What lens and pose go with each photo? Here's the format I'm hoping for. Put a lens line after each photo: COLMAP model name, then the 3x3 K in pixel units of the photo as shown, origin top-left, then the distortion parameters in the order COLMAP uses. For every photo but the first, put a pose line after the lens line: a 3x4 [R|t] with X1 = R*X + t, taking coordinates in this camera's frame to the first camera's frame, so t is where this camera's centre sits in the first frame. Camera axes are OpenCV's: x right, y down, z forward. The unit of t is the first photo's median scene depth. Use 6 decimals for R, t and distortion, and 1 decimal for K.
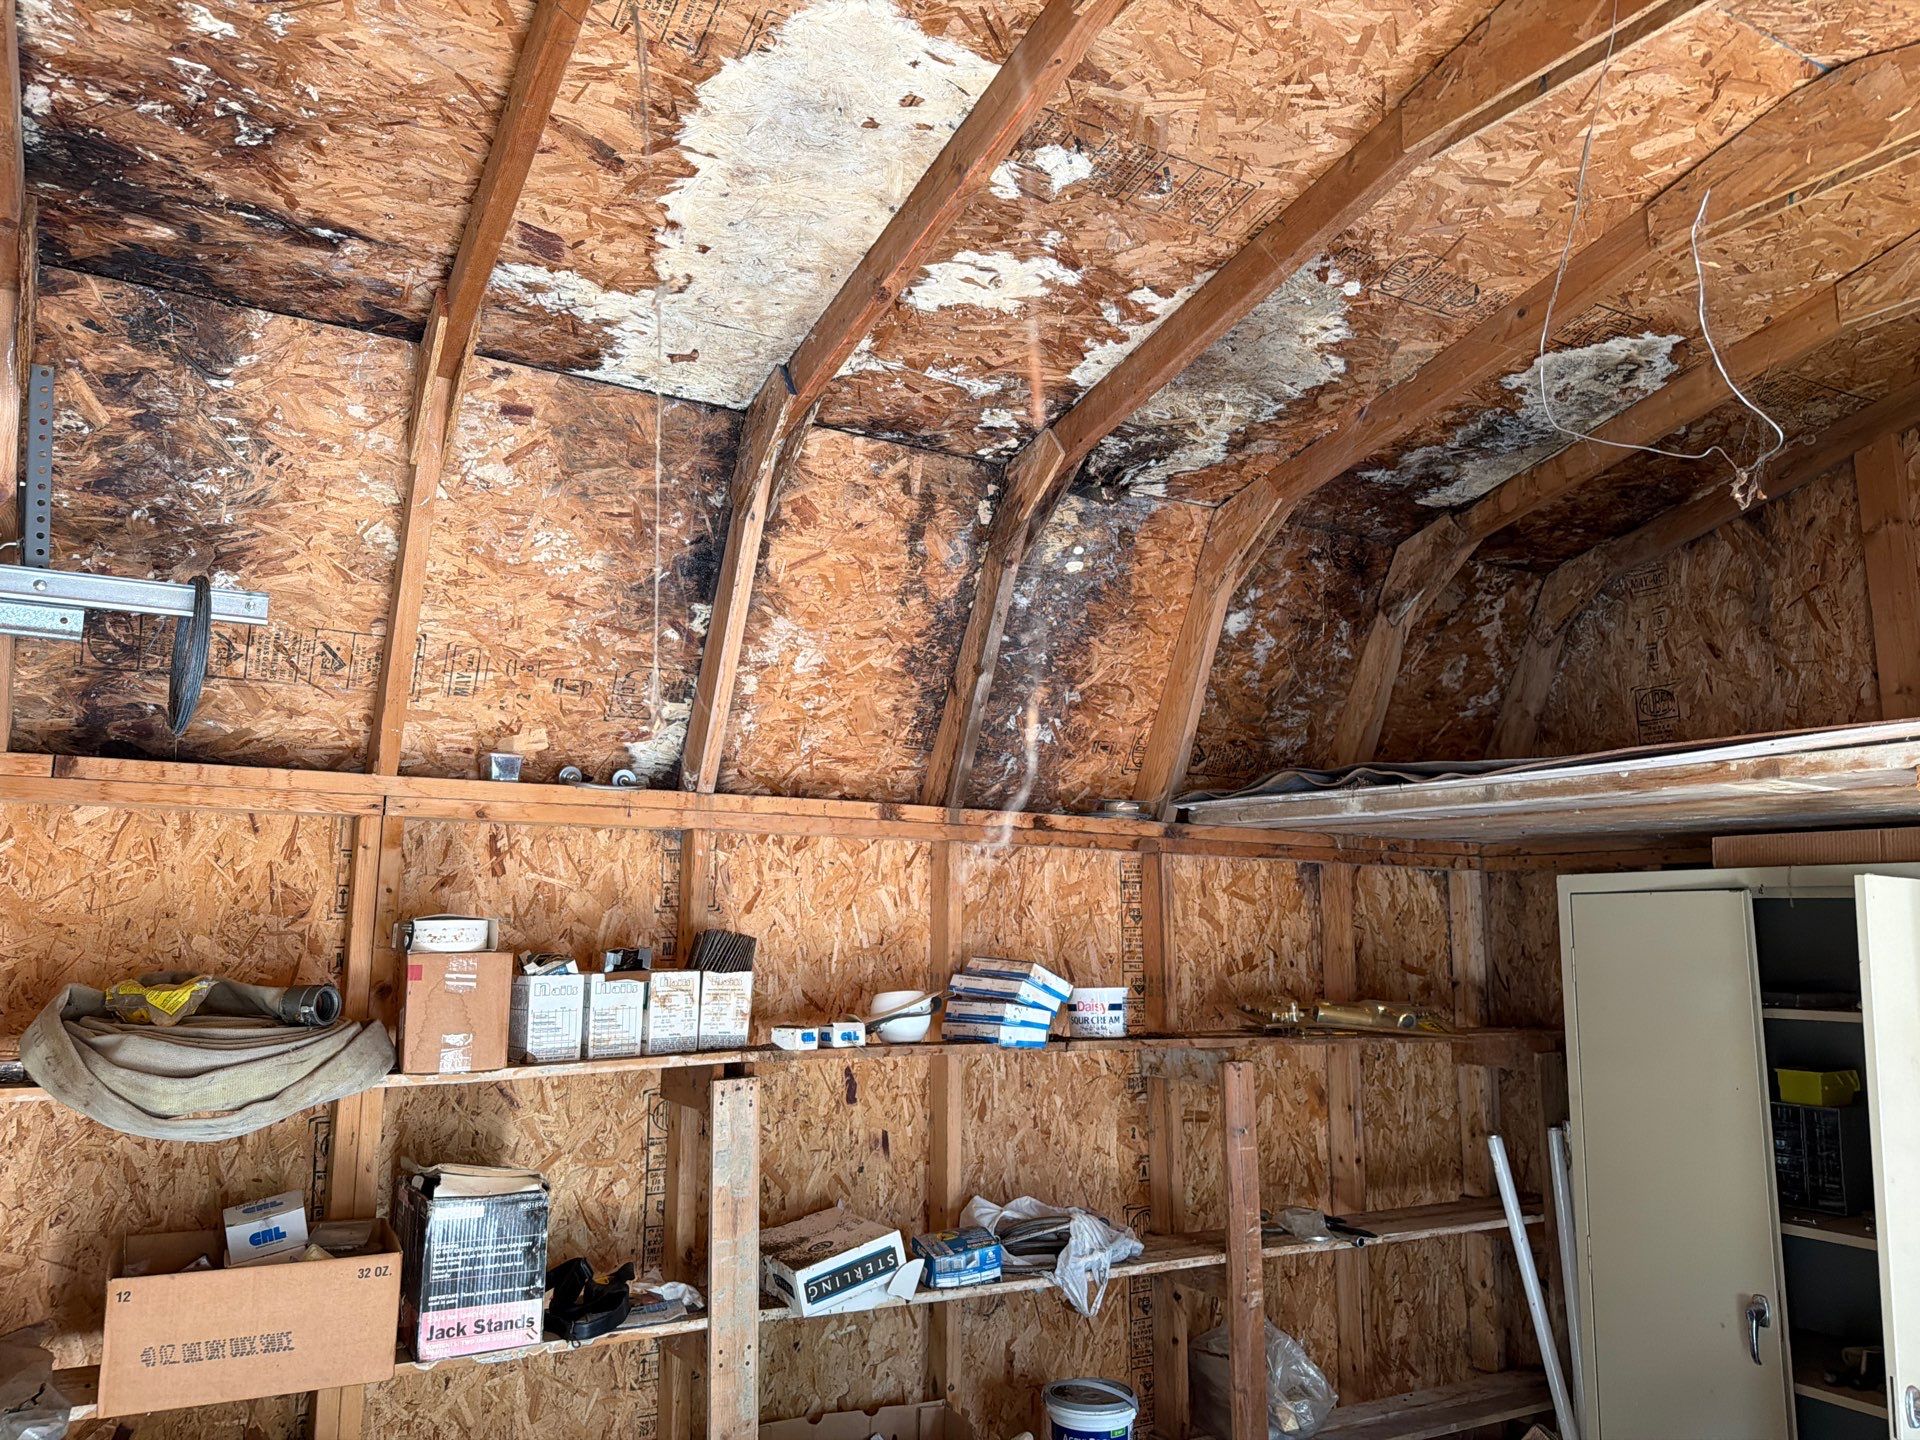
lens RADIAL K [[1478.8, 0, 960.0], [0, 1478.8, 720.0], [0, 0, 1]] dist [0.130510, 0.000170]
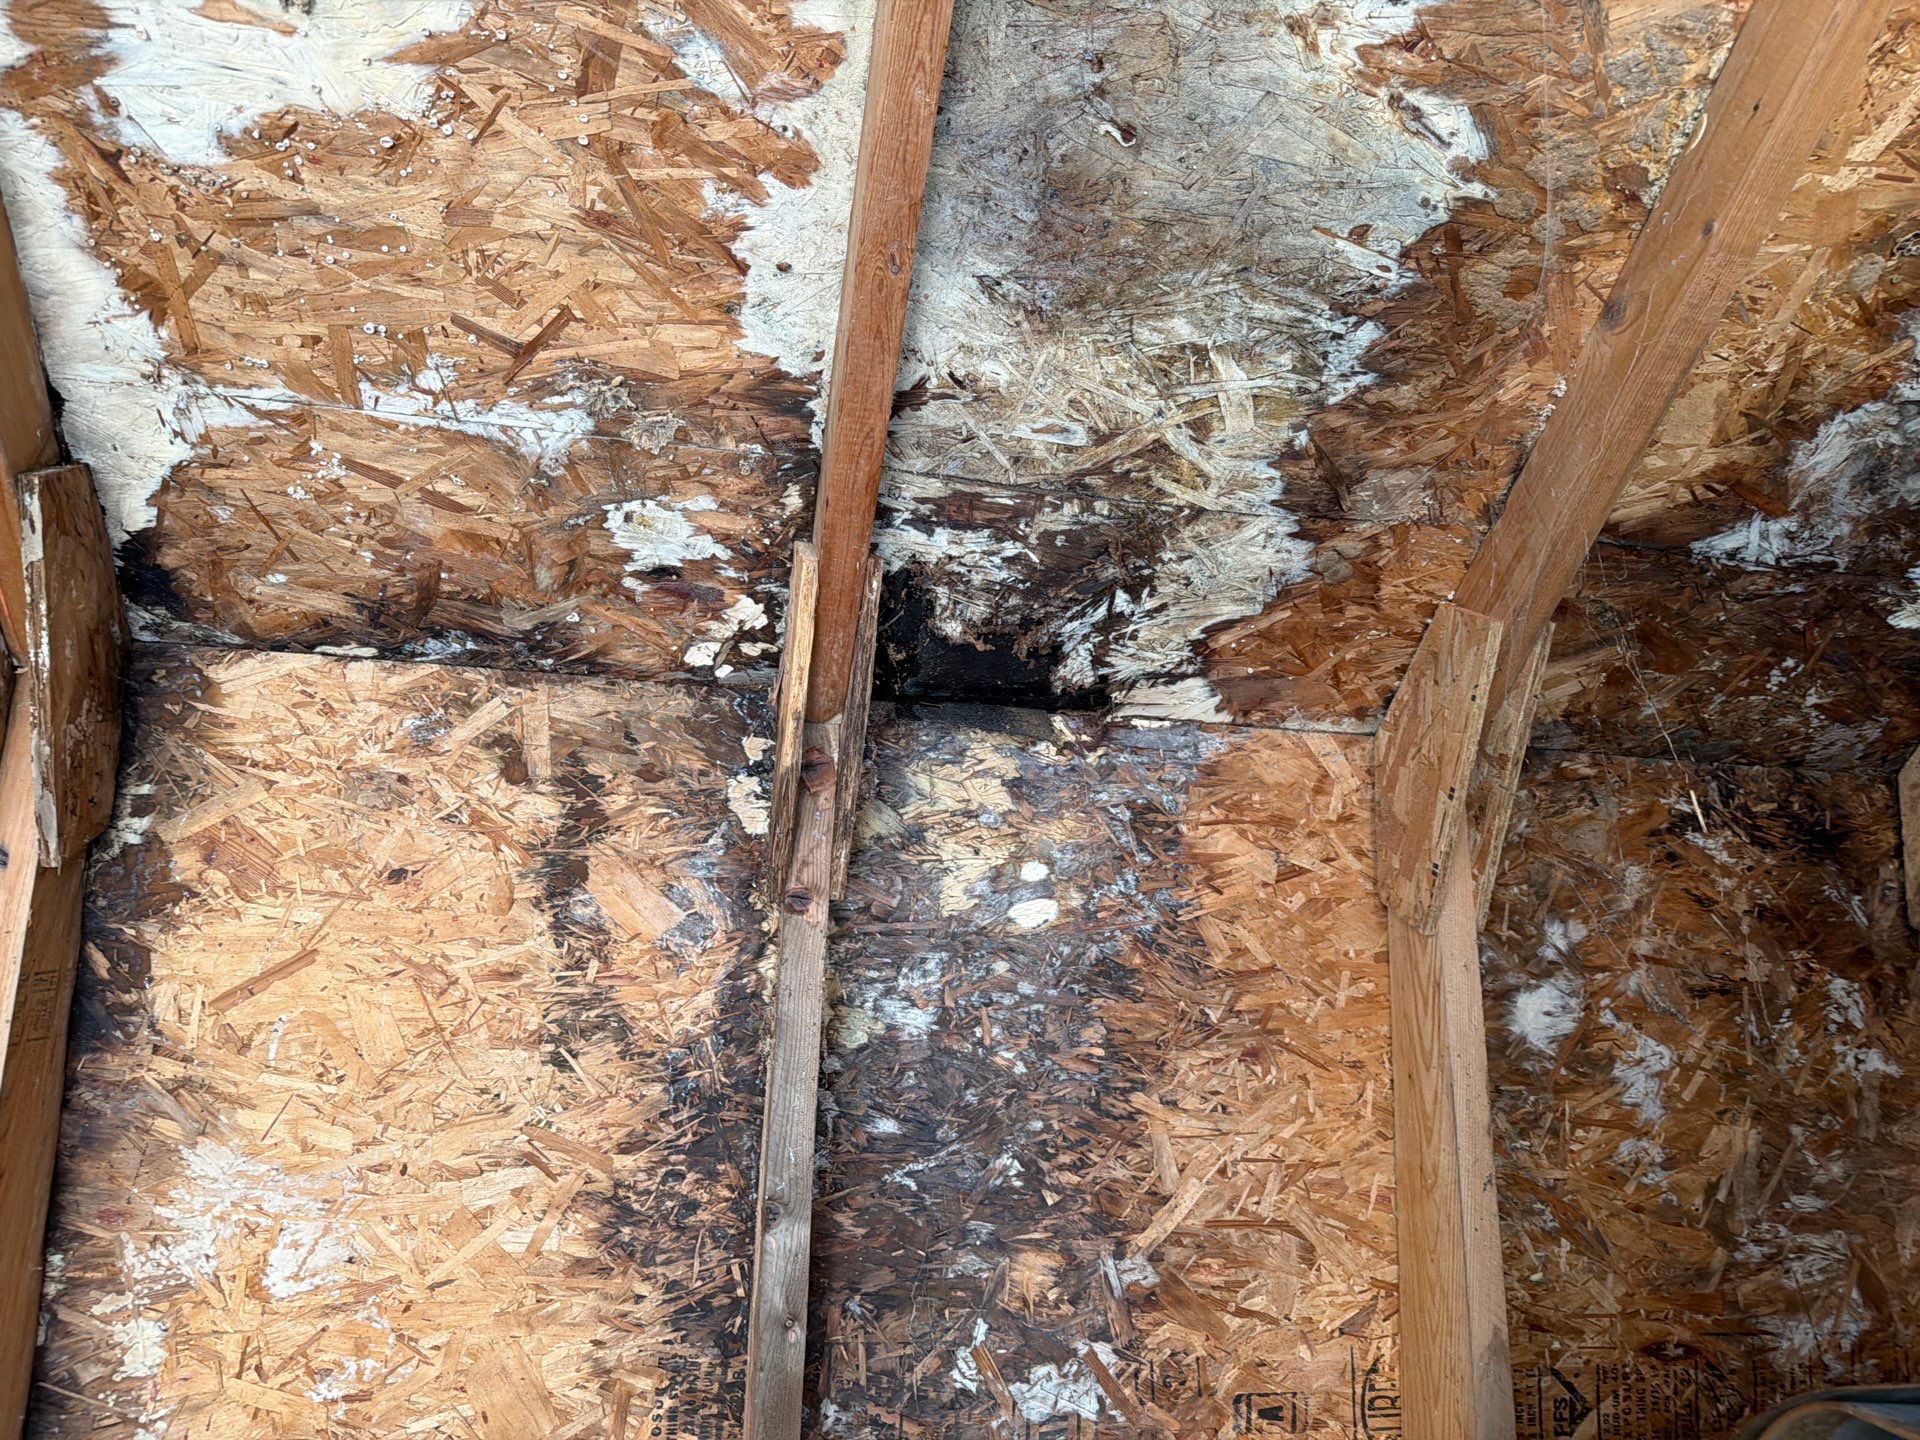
lens RADIAL K [[1291.7, 0, 1003.1], [0, 1291.7, 724.3], [0, 0, 1]] dist [0.107188, -0.164618]
pose [[0.937810, -0.256866, -0.233521, 0.166946], [0.113089, 0.862041, -0.494060, 0.026273], [0.328212, 0.436926, 0.837480, 0.684118]]
